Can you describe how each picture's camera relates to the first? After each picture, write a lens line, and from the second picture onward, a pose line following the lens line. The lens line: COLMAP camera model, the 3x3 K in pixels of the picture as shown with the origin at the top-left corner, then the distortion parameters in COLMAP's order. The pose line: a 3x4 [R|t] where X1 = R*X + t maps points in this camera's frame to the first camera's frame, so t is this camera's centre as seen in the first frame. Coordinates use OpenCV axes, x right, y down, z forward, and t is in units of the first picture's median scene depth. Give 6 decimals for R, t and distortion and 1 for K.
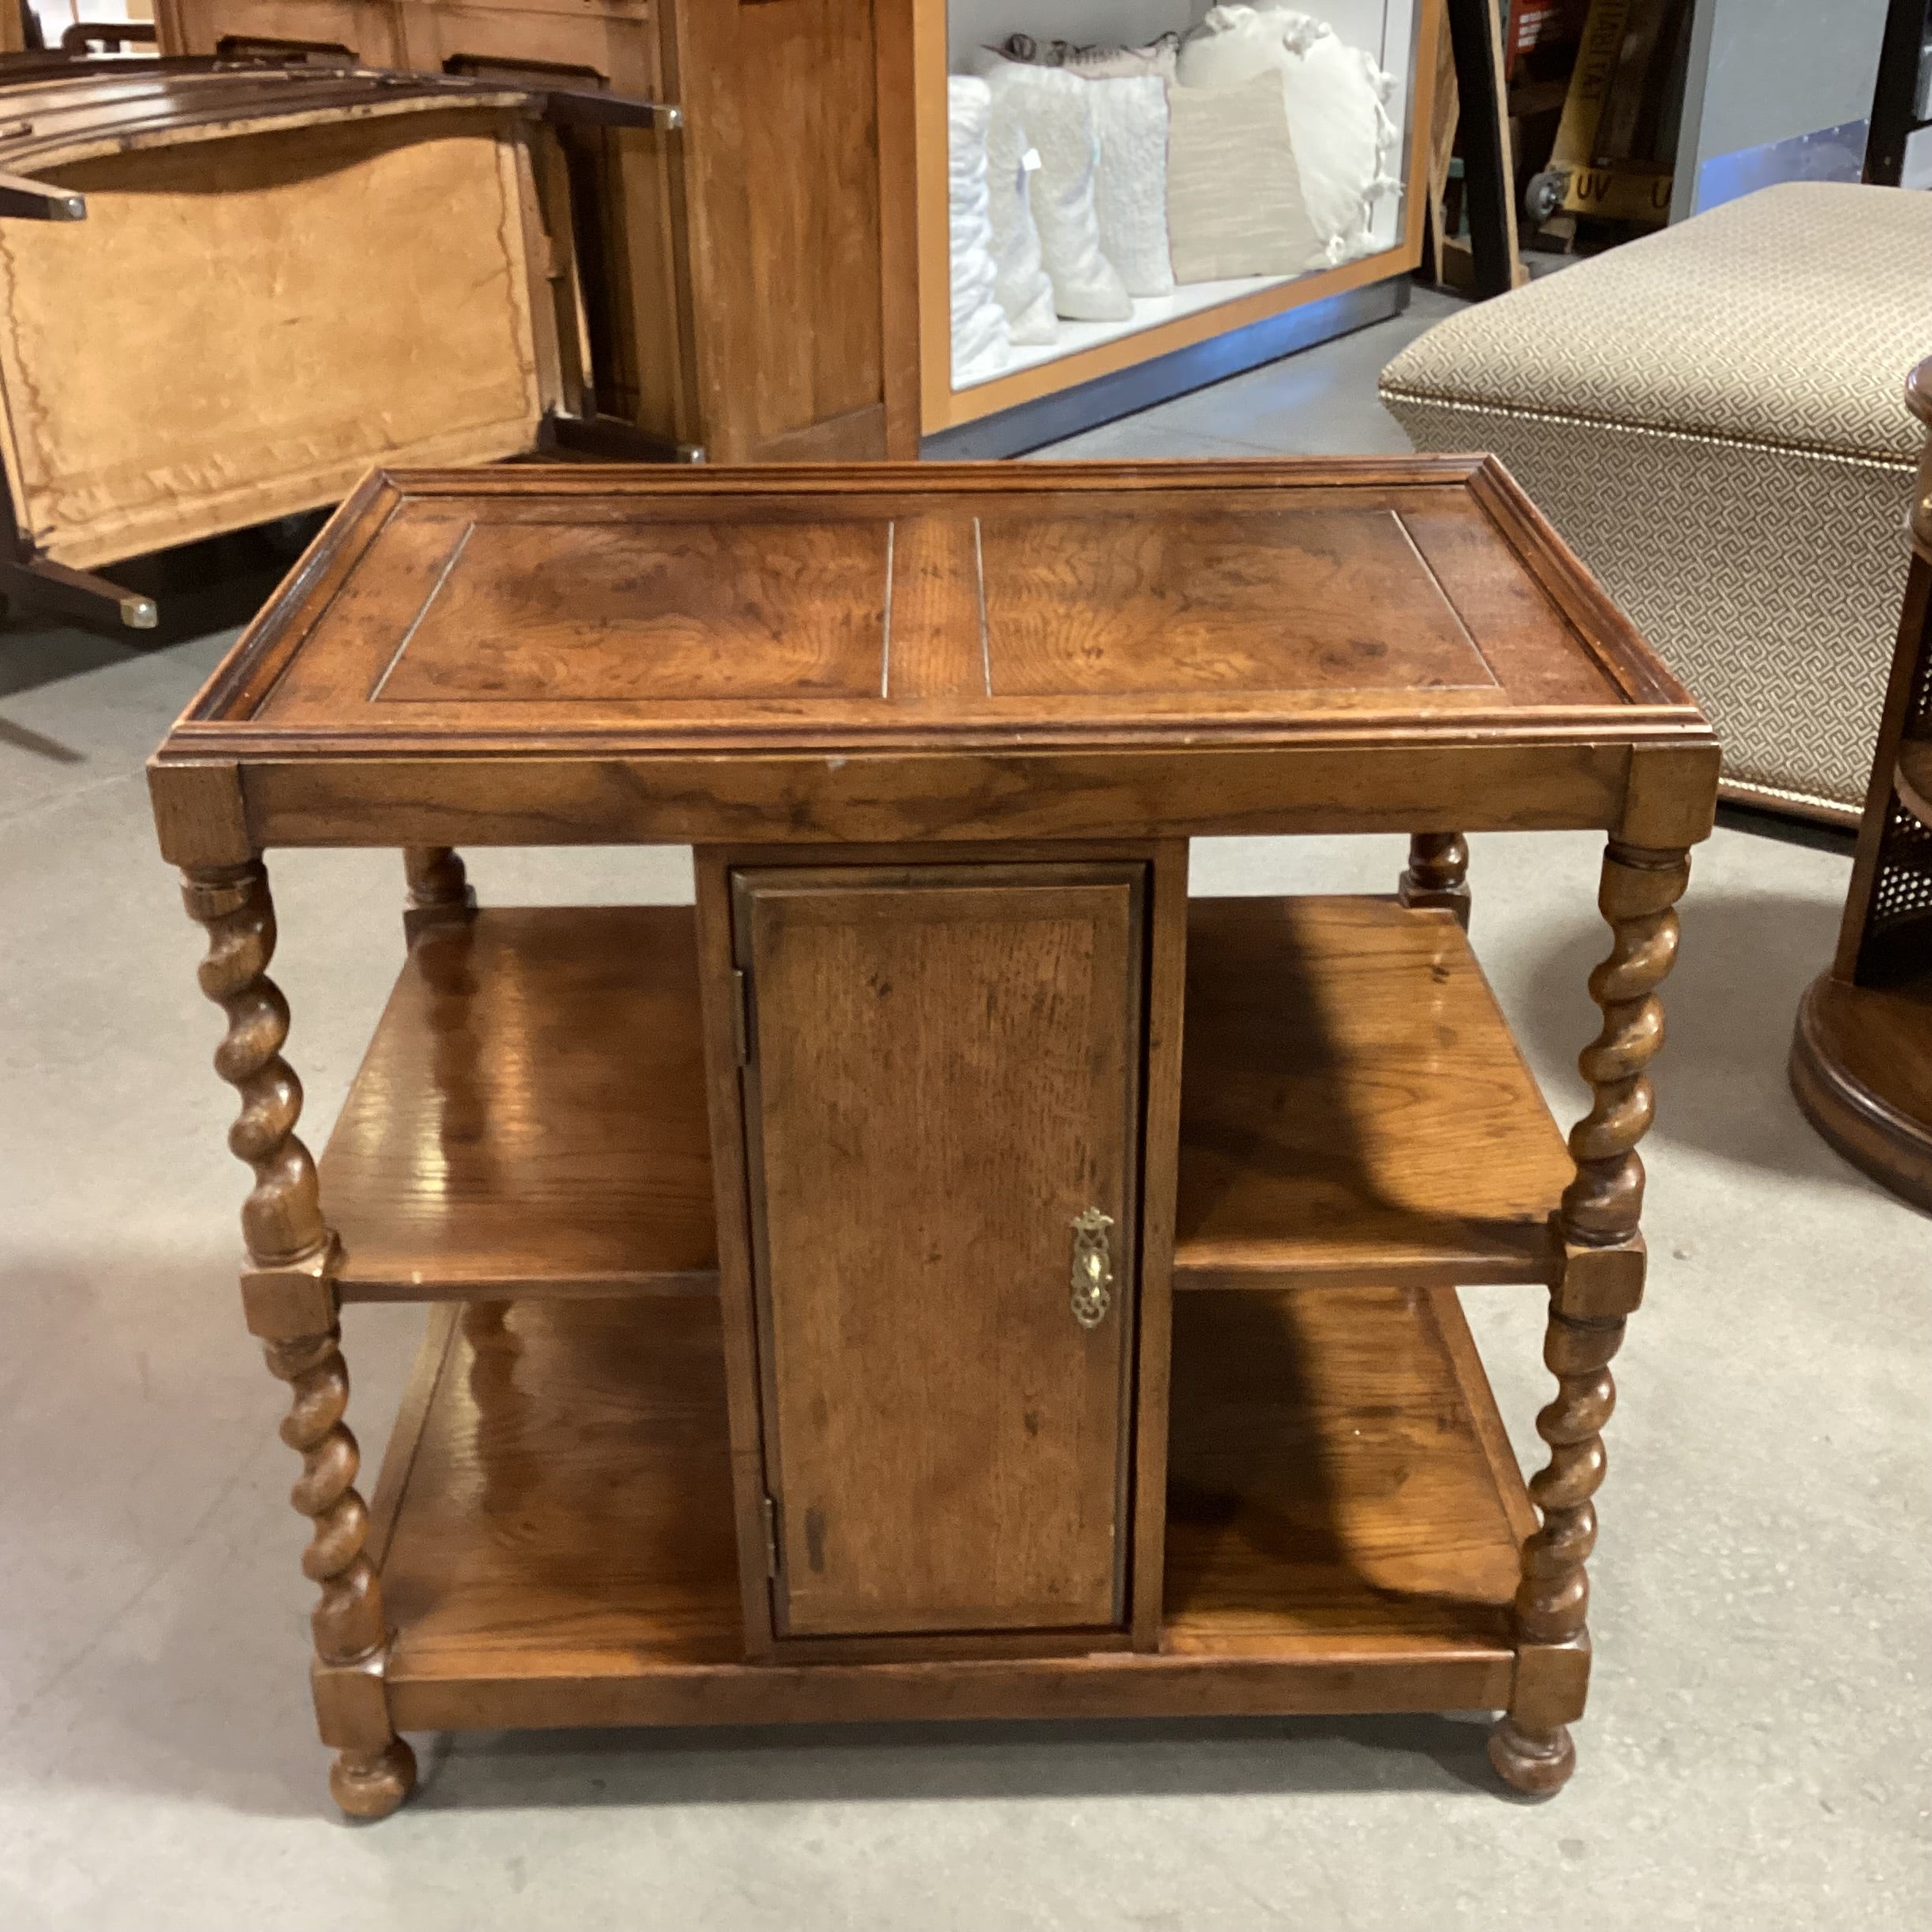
lens RADIAL K [[2331.9, 0, 964.8], [0, 2331.9, 961.3], [0, 0, 1]] dist [0.116728, -0.266172]
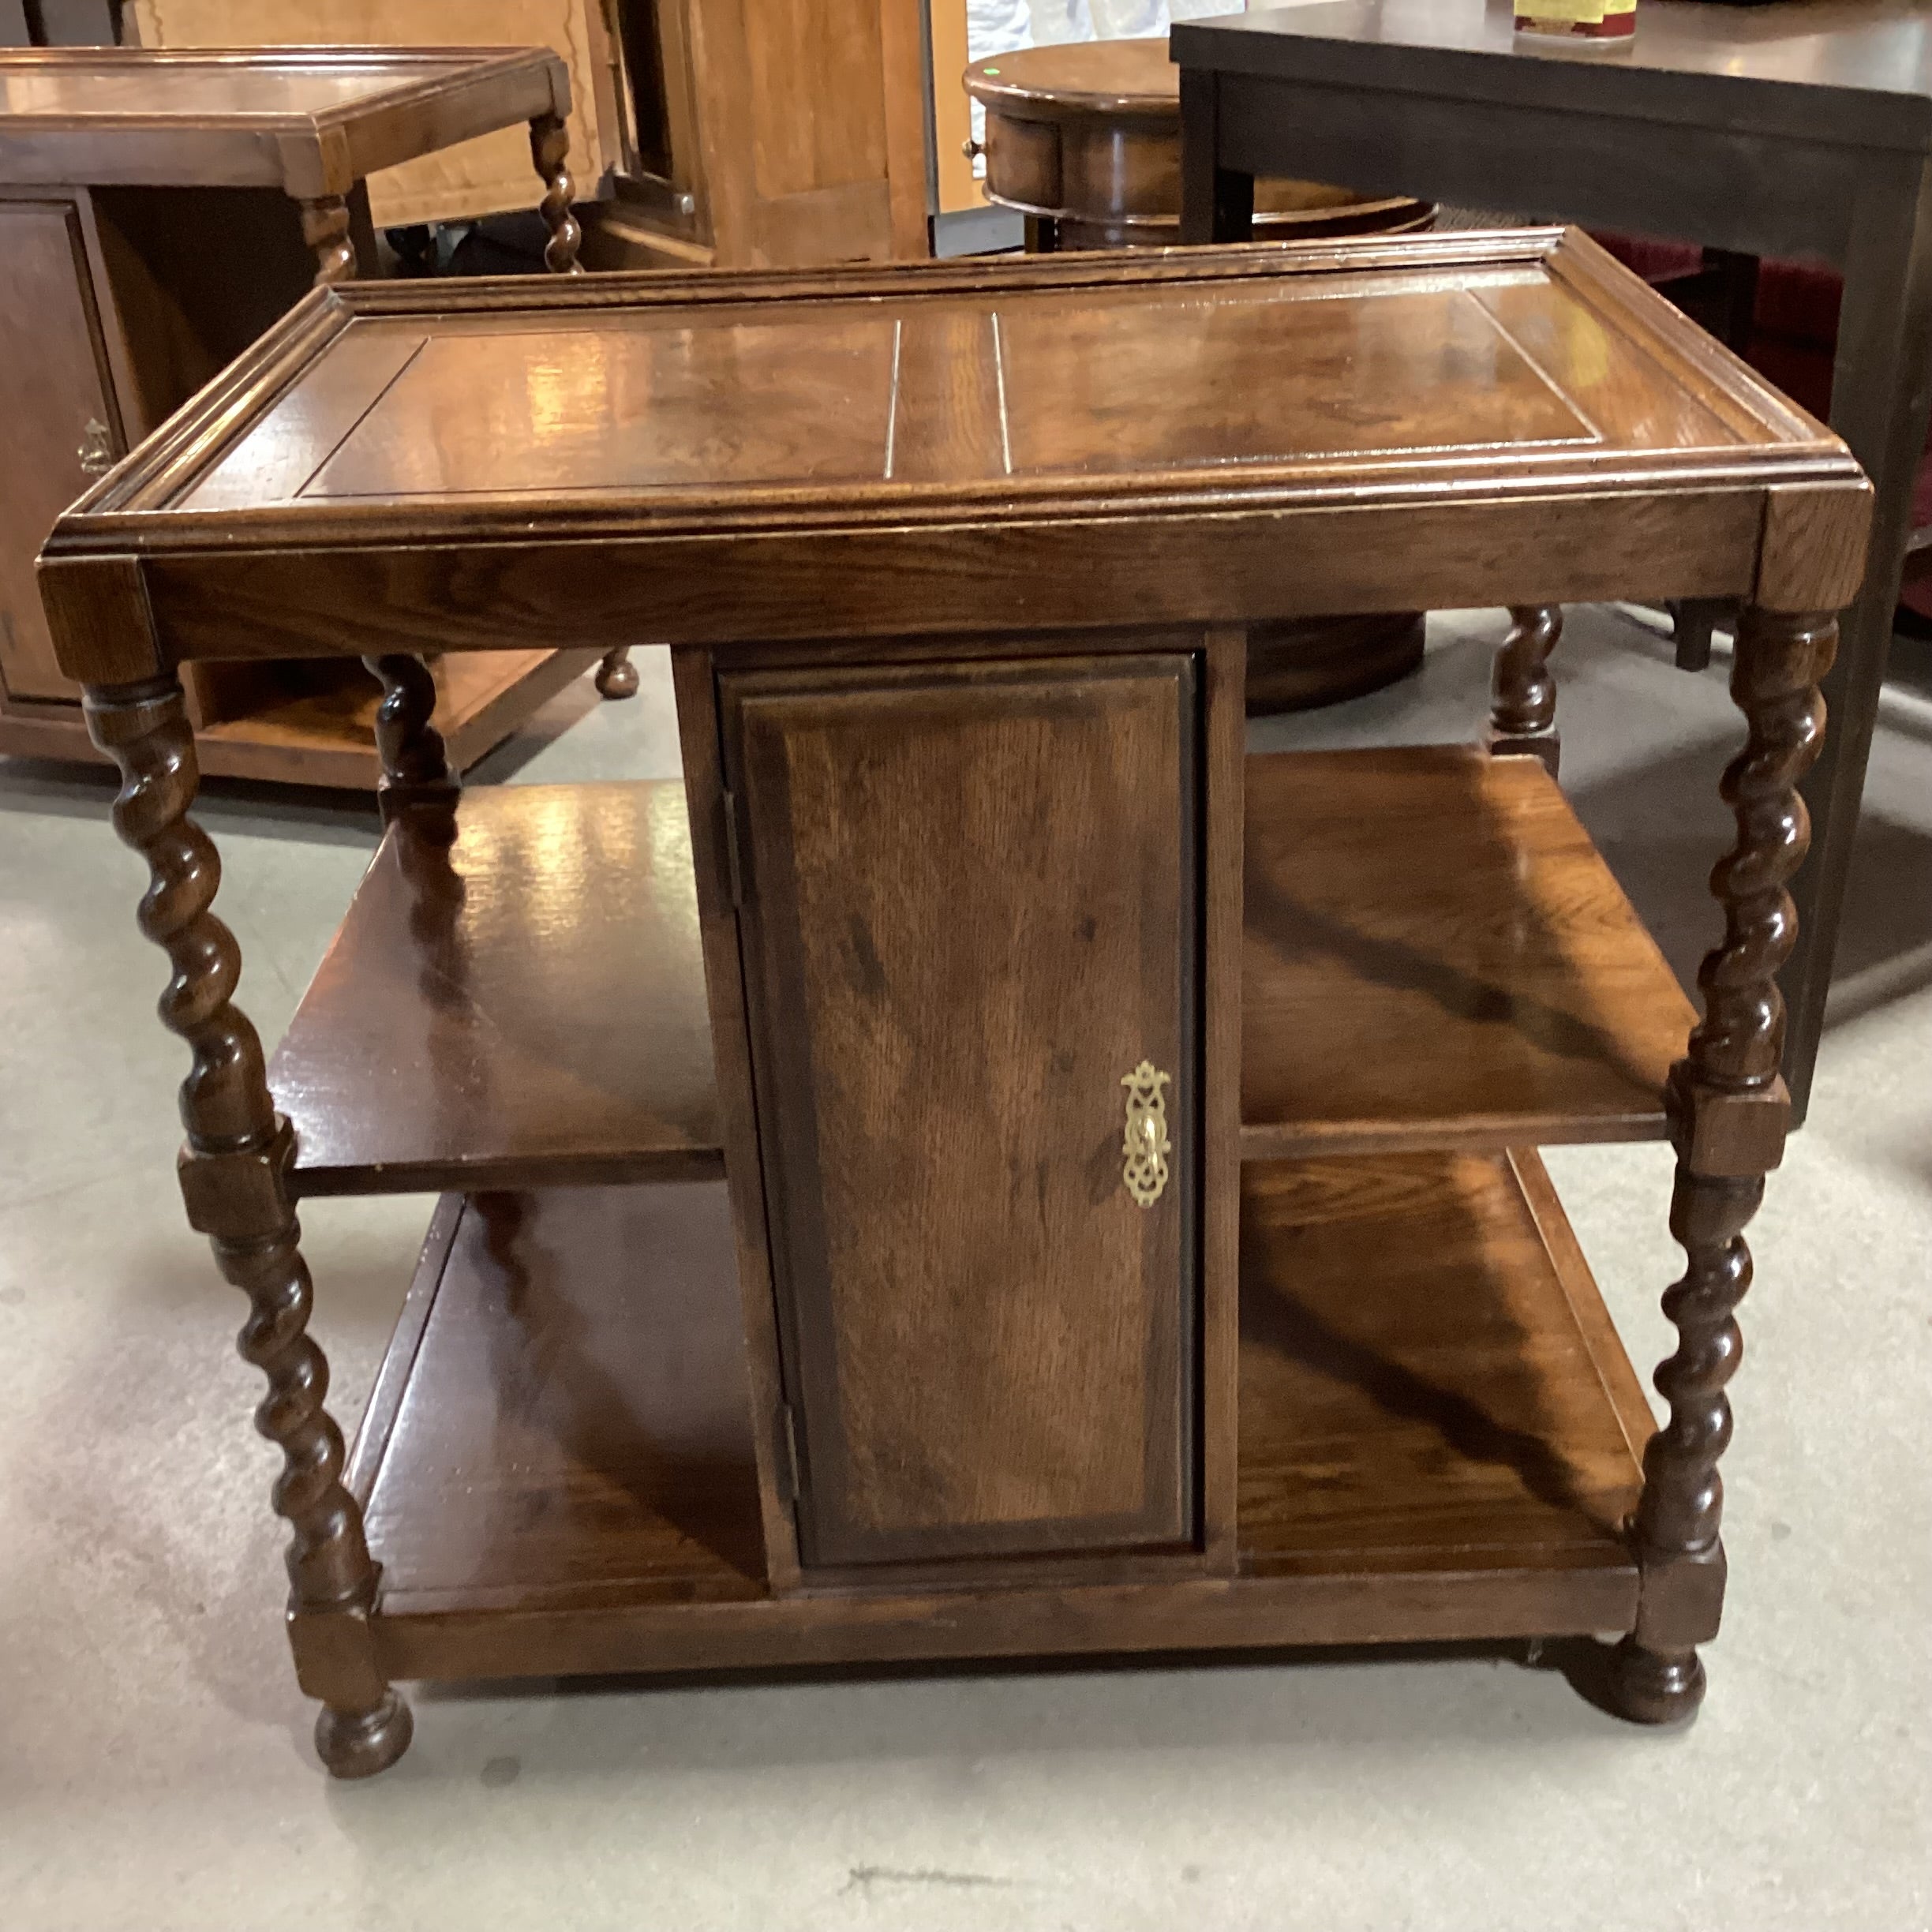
lens RADIAL K [[2315.0, 0, 966.0], [0, 2315.0, 966.0], [0, 0, 1]] dist [0.108299, -0.228271]
pose [[0.947363, 0.122965, -0.295604, 1.125825], [-0.117135, 0.992411, 0.037425, 0.332617], [0.297963, -0.000830, 0.954577, -0.454400]]
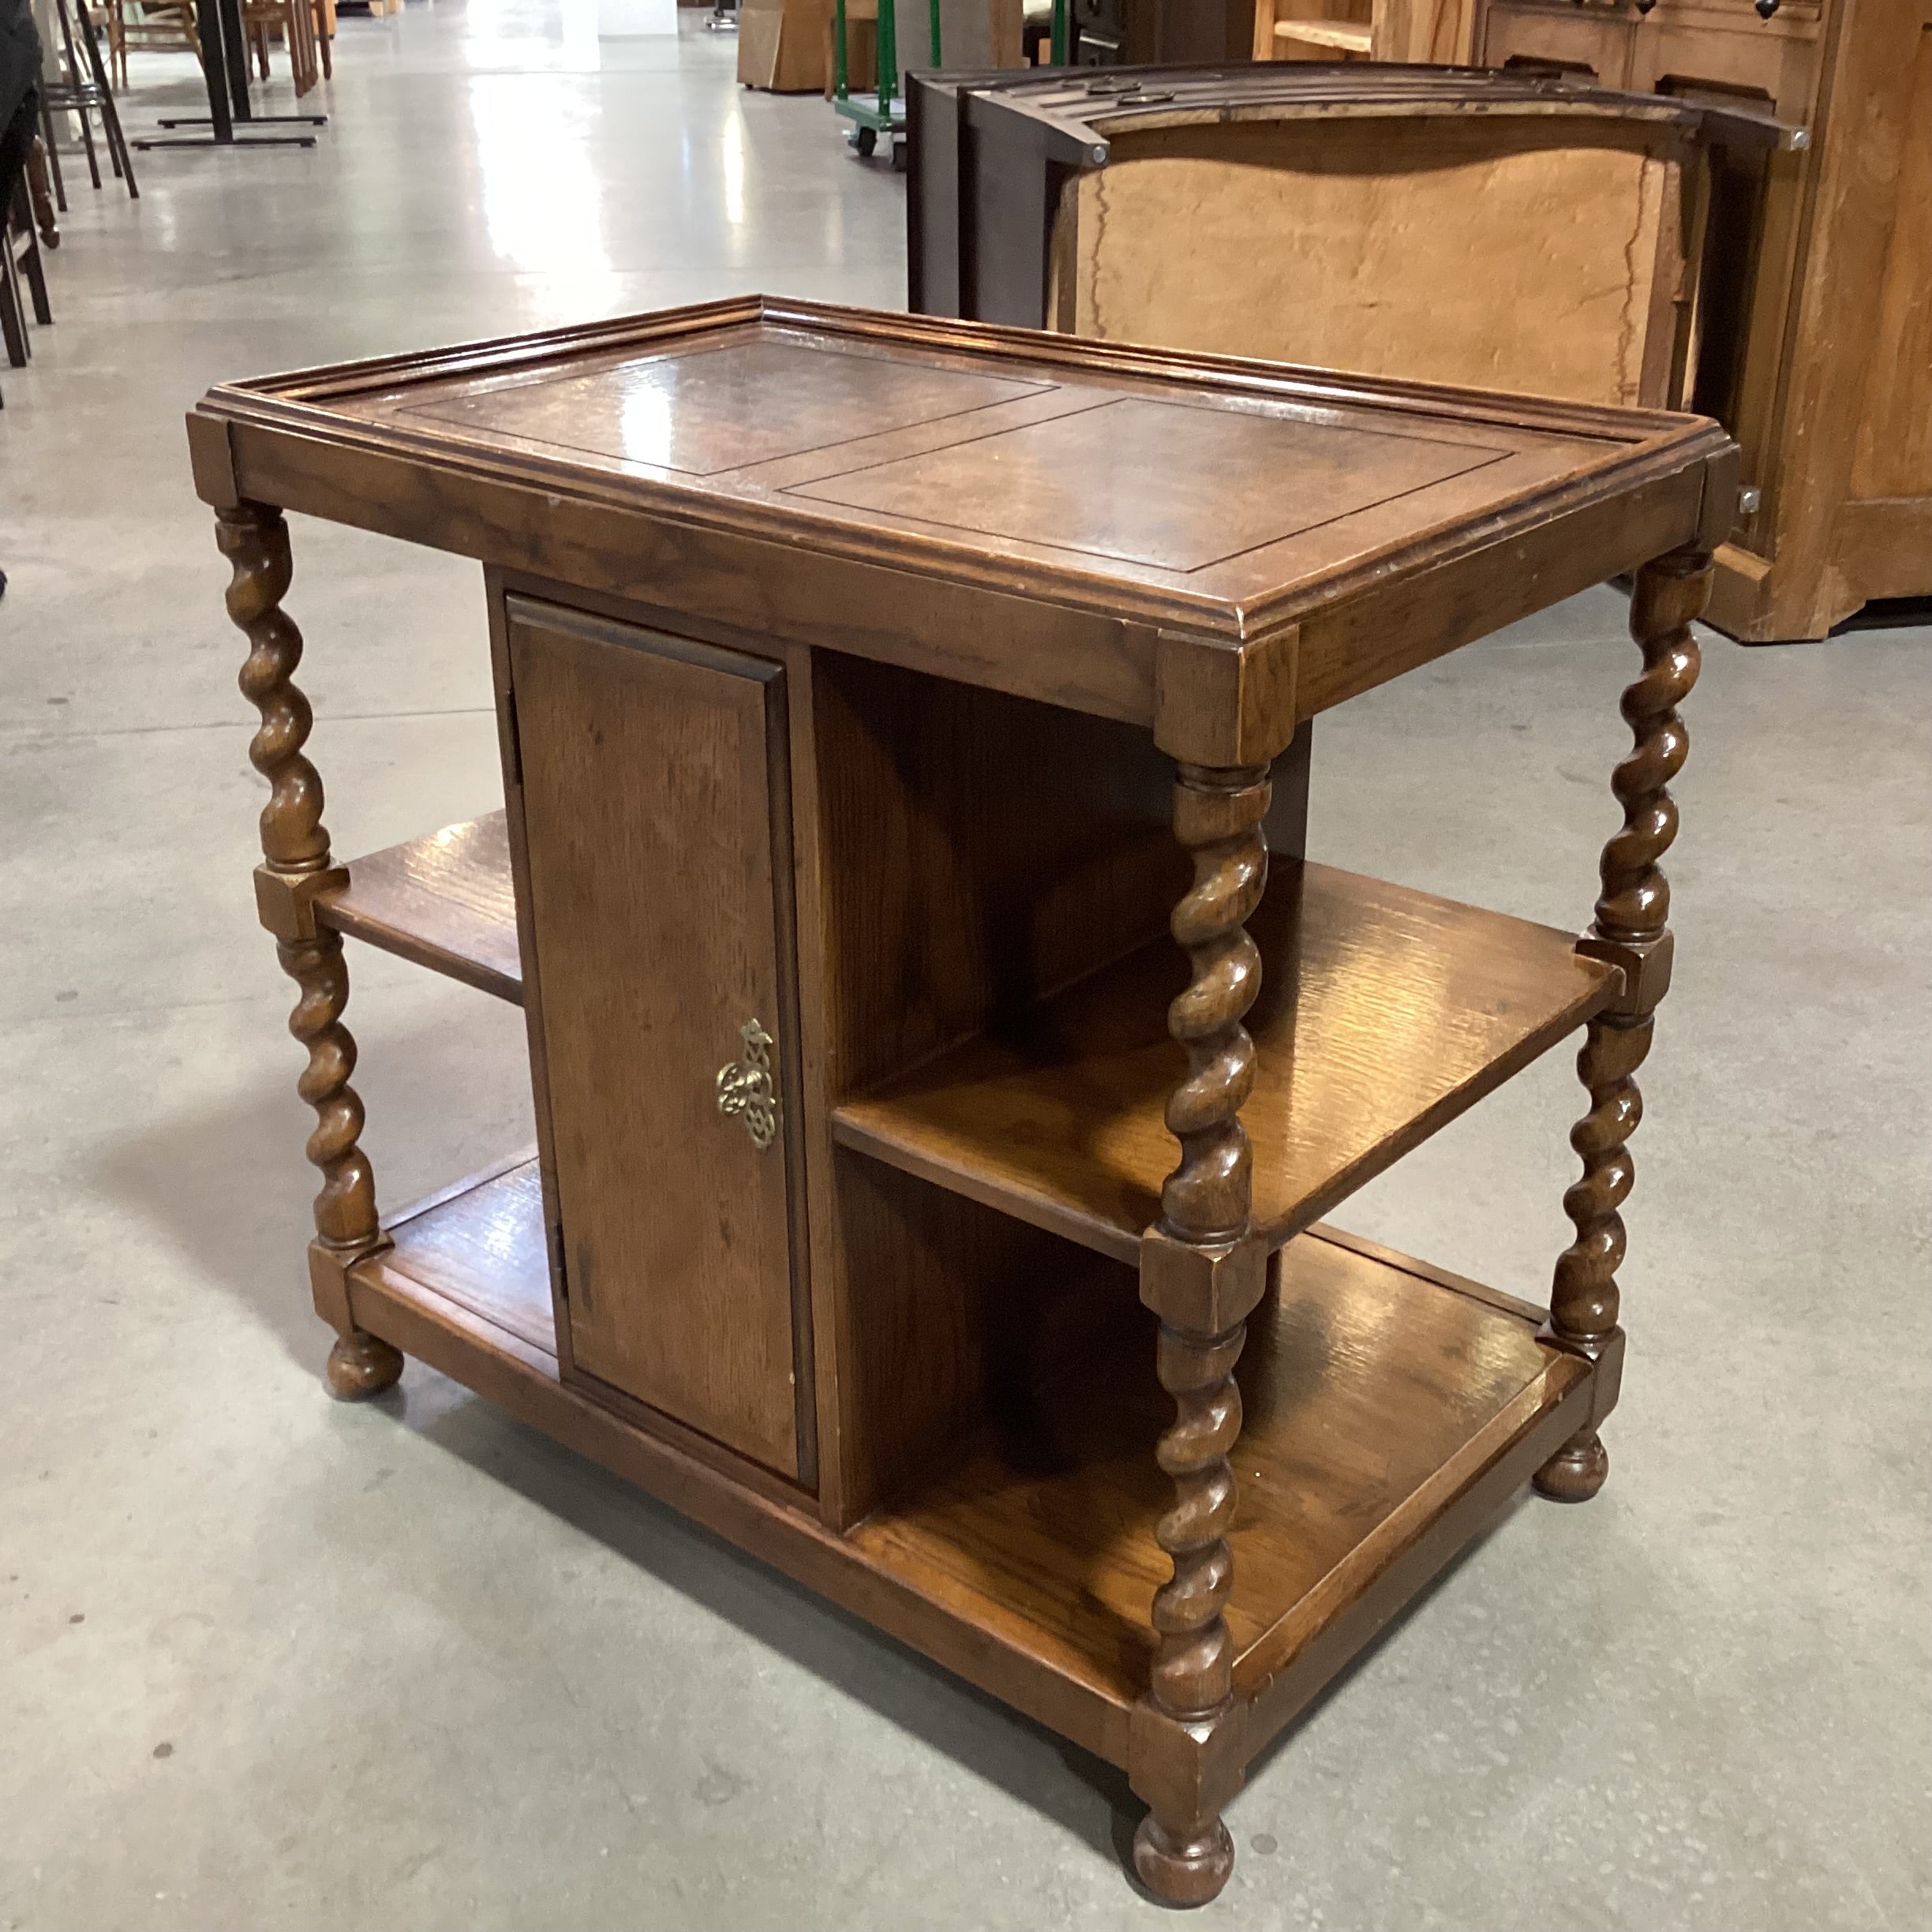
lens RADIAL K [[2331.9, 0, 964.8], [0, 2331.9, 961.3], [0, 0, 1]] dist [0.116728, -0.266172]
pose [[0.753881, 0.274645, -0.596853, 0.629840], [-0.300552, 0.951974, 0.058431, -0.003059], [0.584237, 0.135336, 0.800220, 0.223683]]
